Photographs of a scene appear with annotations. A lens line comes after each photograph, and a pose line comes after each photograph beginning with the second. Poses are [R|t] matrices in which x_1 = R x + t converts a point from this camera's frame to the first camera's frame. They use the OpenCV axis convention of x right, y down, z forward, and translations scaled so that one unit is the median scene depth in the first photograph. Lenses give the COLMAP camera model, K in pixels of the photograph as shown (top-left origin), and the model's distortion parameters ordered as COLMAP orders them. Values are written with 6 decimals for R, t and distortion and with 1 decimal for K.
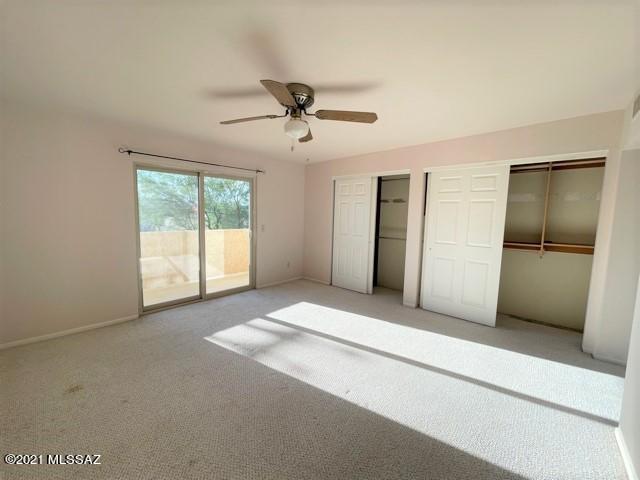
lens RADIAL K [[256.3, 0, 318.9], [0, 256.3, 237.9], [0, 0, 1]] dist [0.003393, -0.000034]
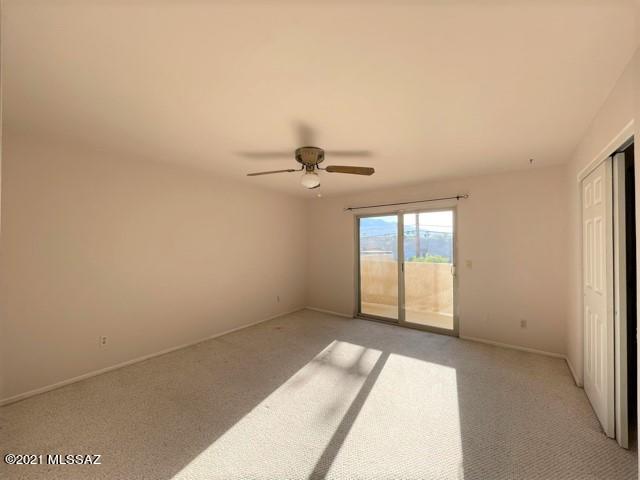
lens RADIAL K [[256.3, 0, 317.9], [0, 256.3, 240.6], [0, 0, 1]] dist [0.003393, -0.000034]
pose [[0.098825, -0.029393, -0.994671, 0.733920], [-0.085701, 0.995598, -0.037935, -0.056850], [0.991408, 0.088993, 0.095871, 0.608651]]
